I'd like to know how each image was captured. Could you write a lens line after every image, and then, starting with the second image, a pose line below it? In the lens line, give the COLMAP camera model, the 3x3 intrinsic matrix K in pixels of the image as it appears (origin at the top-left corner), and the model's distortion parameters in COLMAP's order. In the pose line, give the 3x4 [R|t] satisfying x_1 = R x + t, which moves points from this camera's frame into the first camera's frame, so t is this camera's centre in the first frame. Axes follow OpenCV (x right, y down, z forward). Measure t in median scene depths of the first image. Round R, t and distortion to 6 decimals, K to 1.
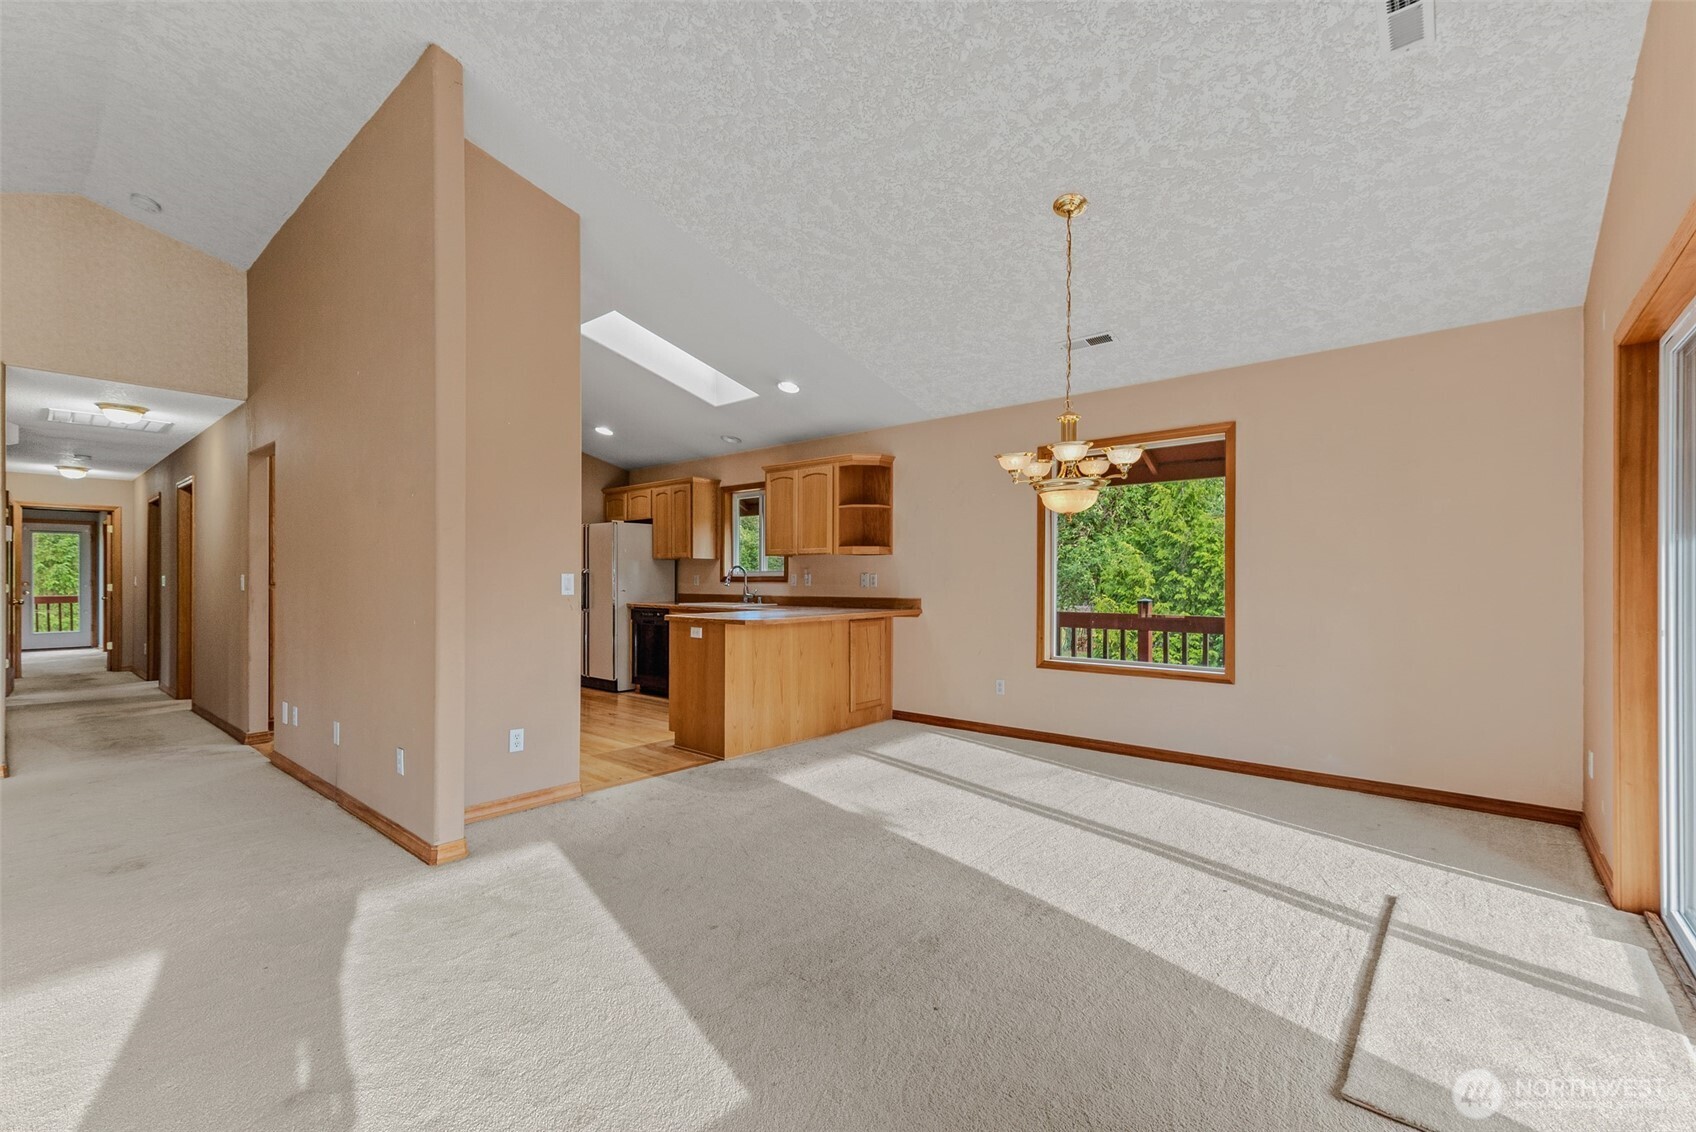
lens RADIAL K [[739.6, 0, 864.4], [0, 739.6, 576.5], [0, 0, 1]] dist [0.014646, -0.001070]
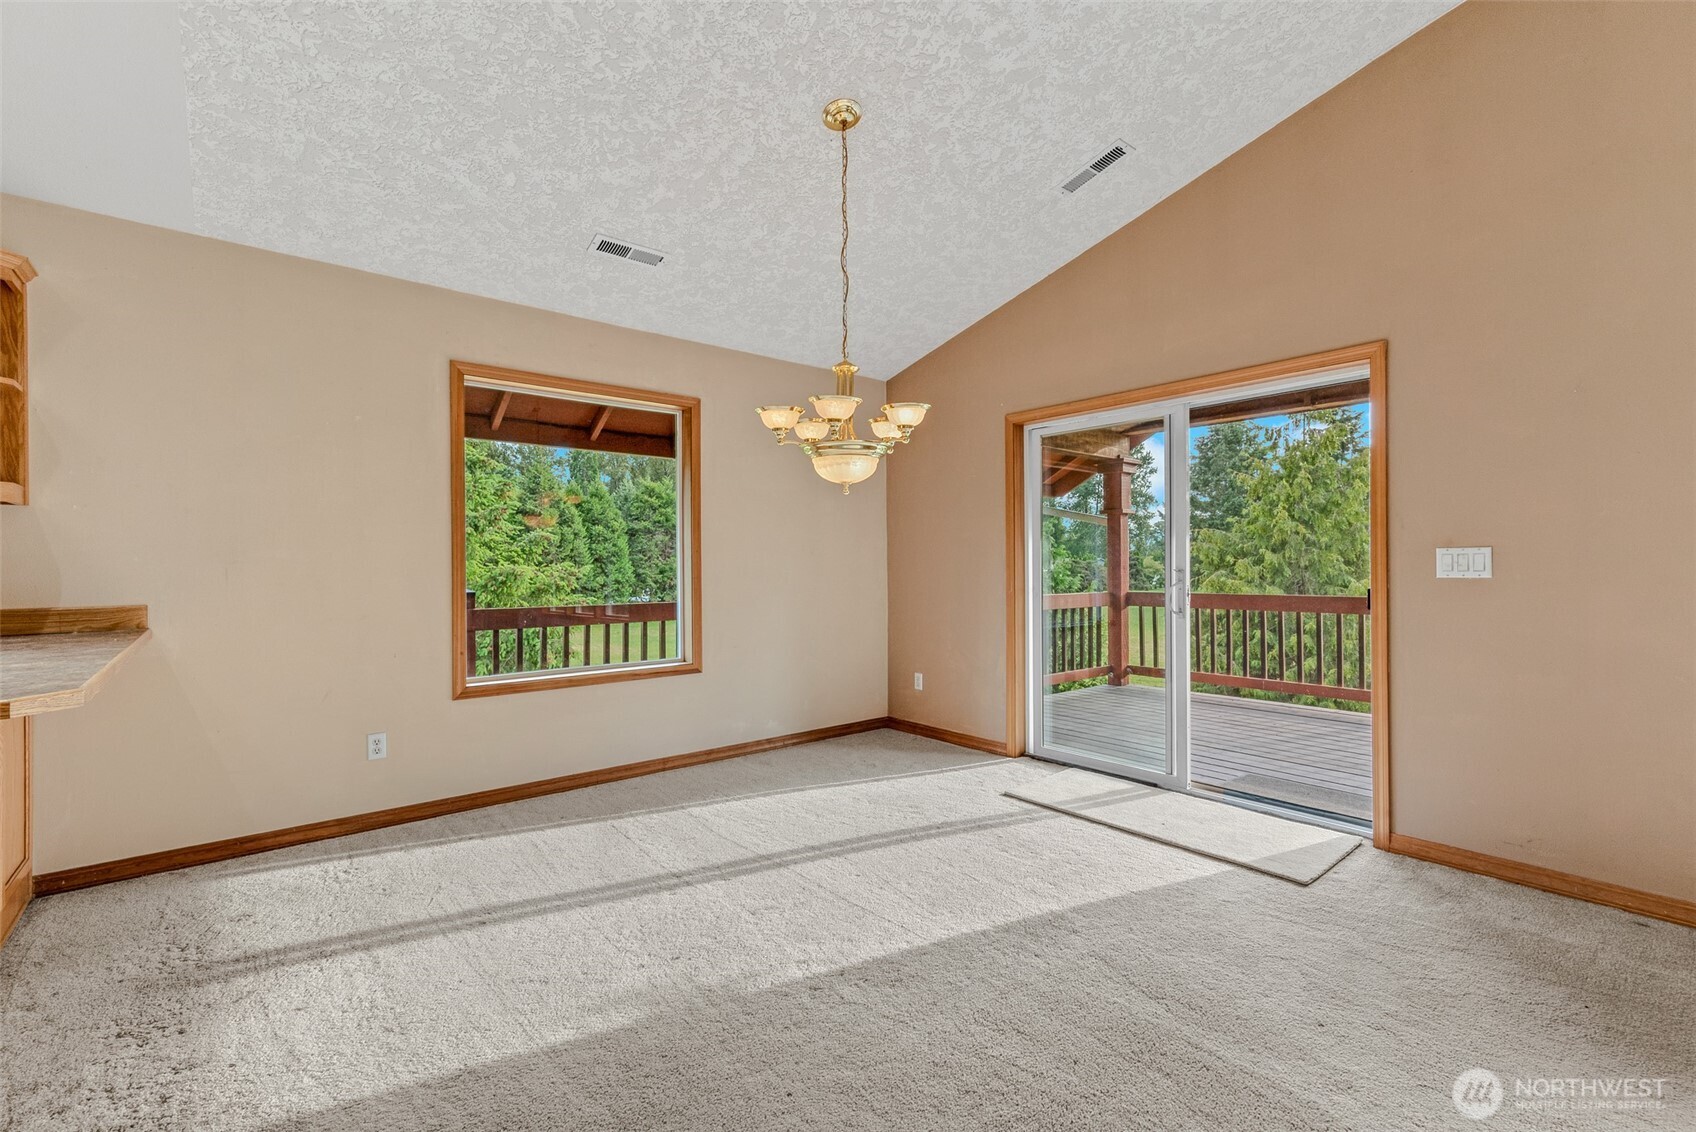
lens RADIAL K [[739.6, 0, 846.9], [0, 739.6, 563.8], [0, 0, 1]] dist [0.014646, -0.001070]
pose [[0.167754, 0.001711, 0.985827, -0.436203], [0.000790, 0.999998, -0.001870, 0.006984], [-0.985829, 0.001092, 0.167752, 0.683111]]
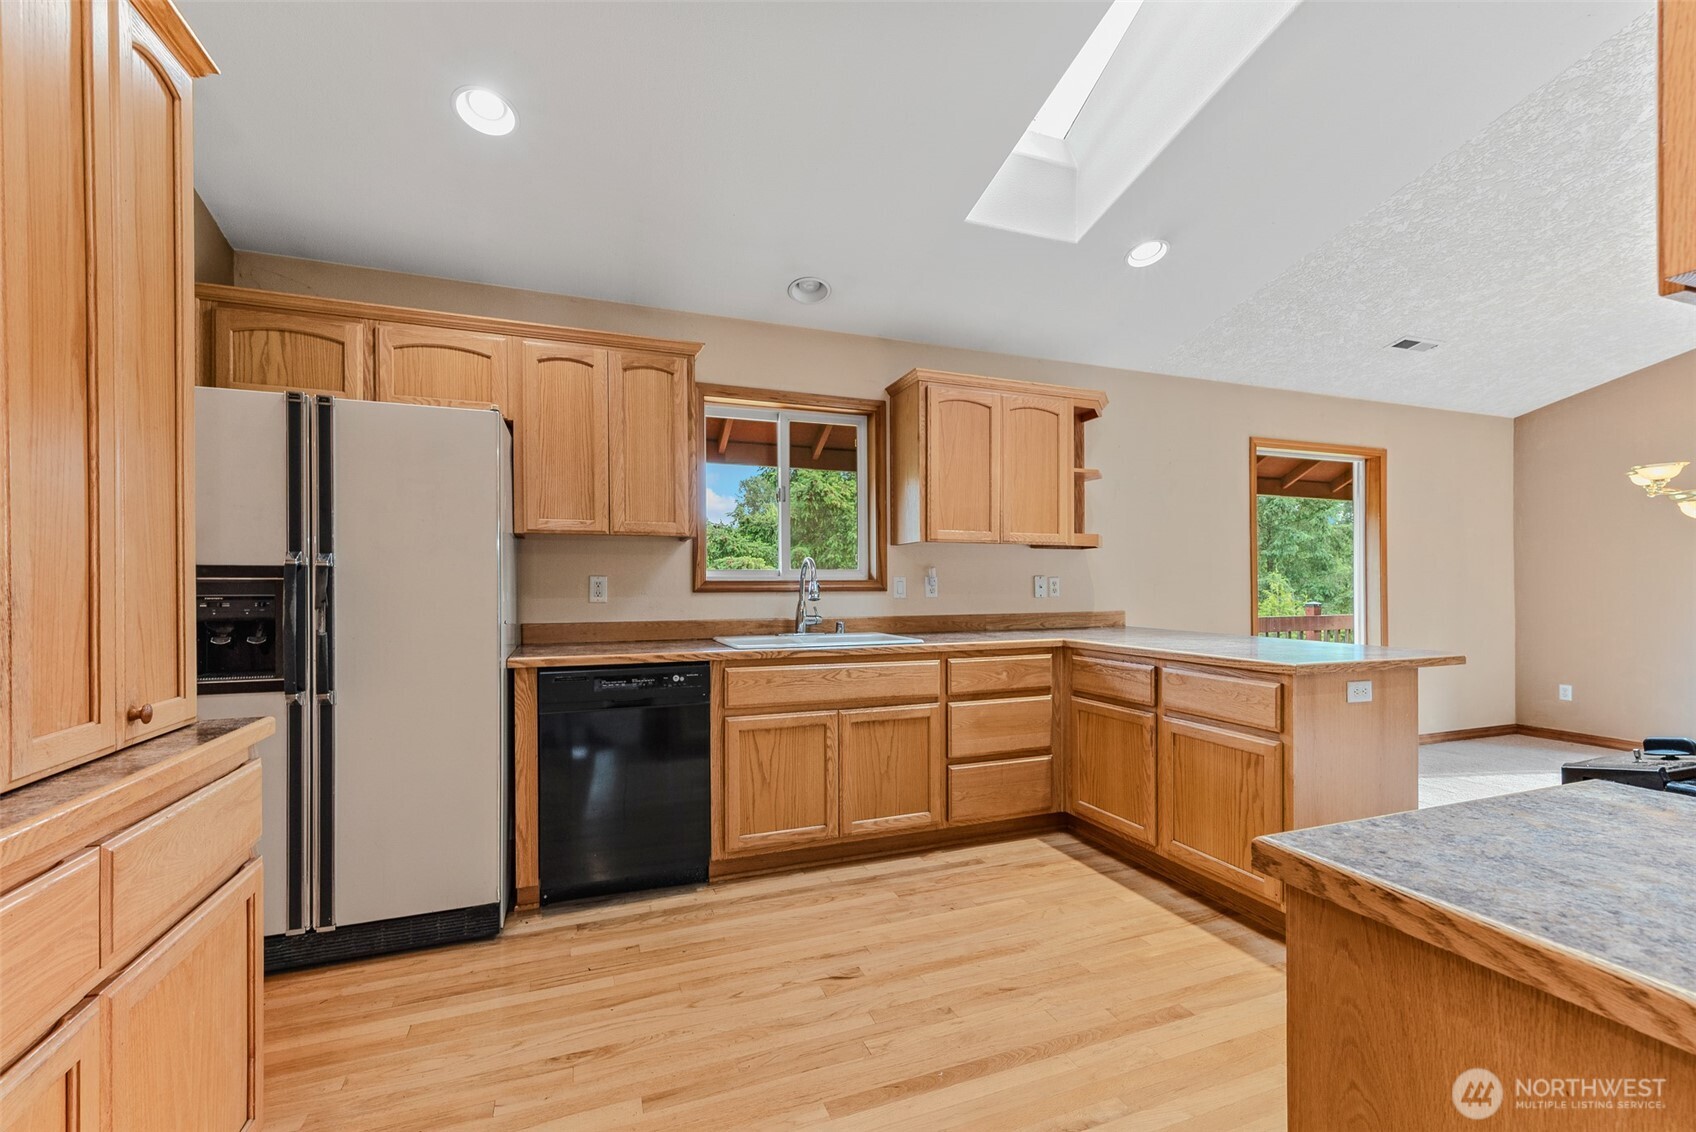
lens RADIAL K [[739.6, 0, 875.8], [0, 739.6, 590.2], [0, 0, 1]] dist [0.014646, -0.001070]
pose [[0.465517, -0.009695, 0.884986, -0.961403], [-0.001212, 0.999932, 0.011592, 0.000844], [-0.885038, -0.006468, 0.465474, 1.223657]]
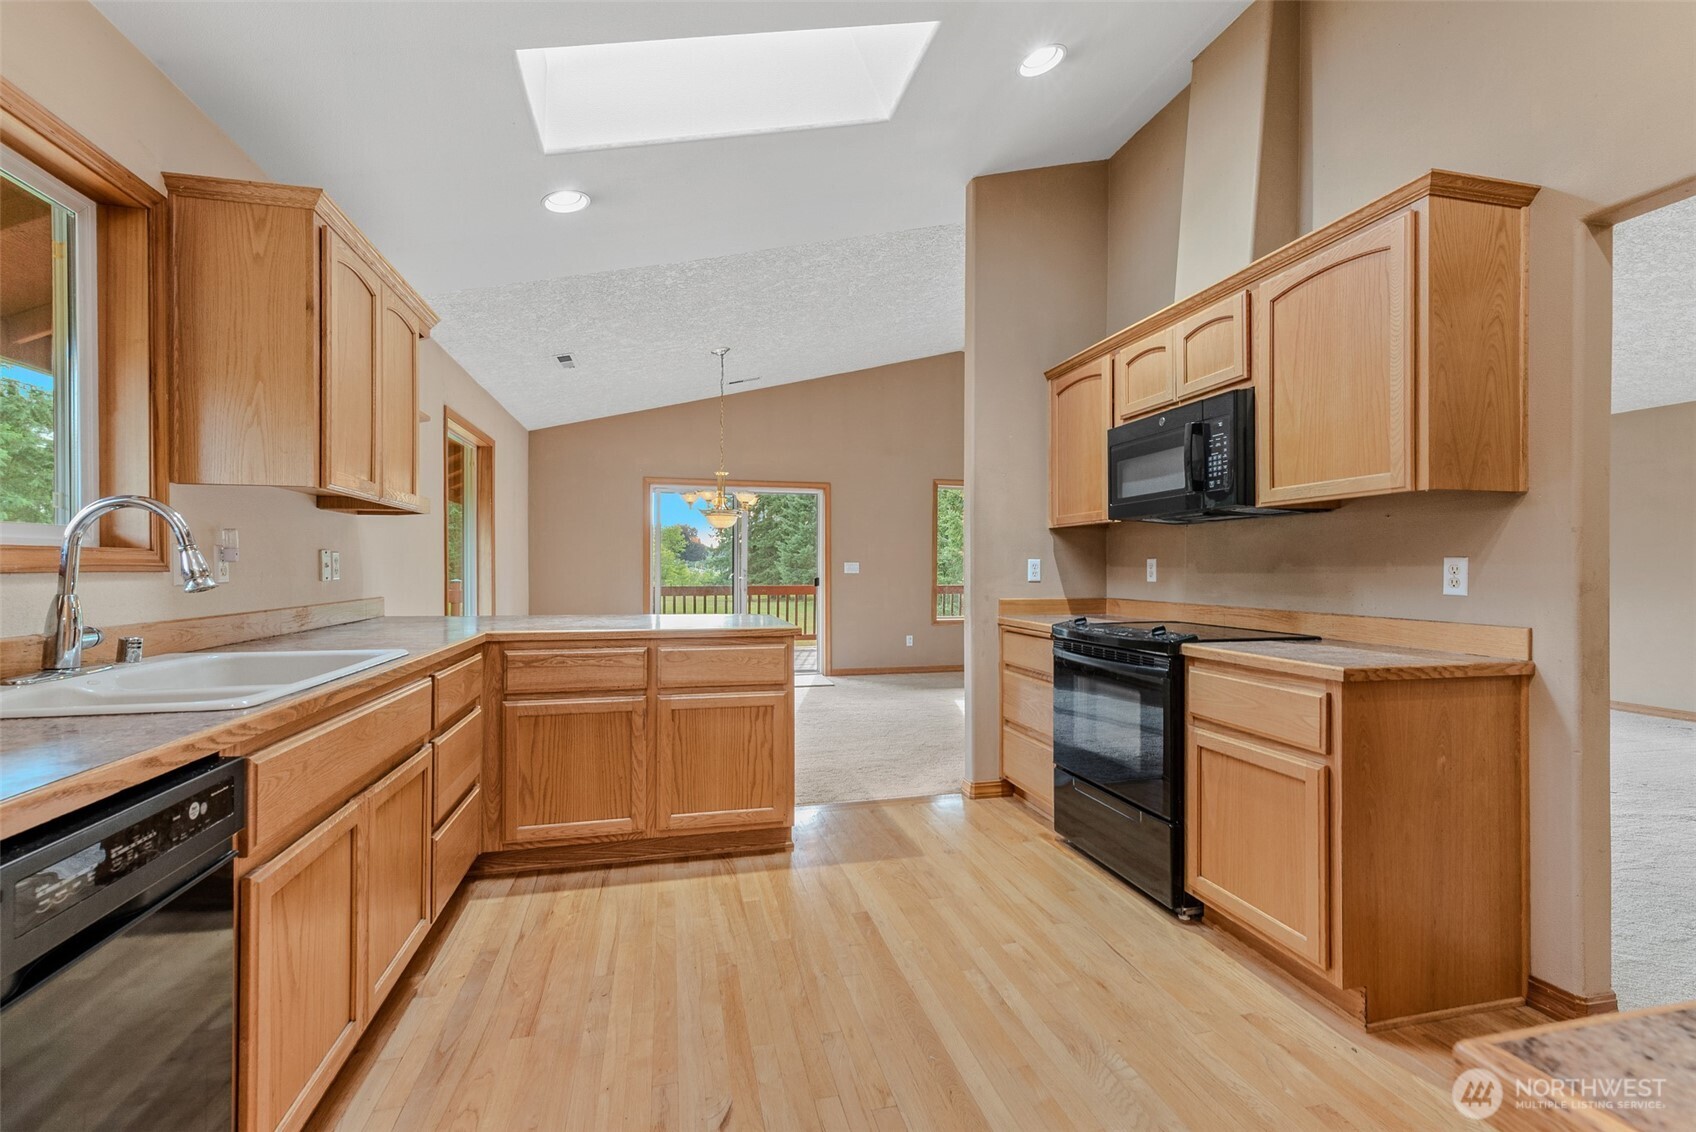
lens RADIAL K [[739.6, 0, 855.5], [0, 739.6, 568.9], [0, 0, 1]] dist [0.014646, -0.001070]
pose [[-0.813364, -0.005432, 0.581730, -0.778592], [-0.007381, 0.999972, -0.000983, 0.007164], [-0.581708, -0.005093, -0.813382, 1.752545]]
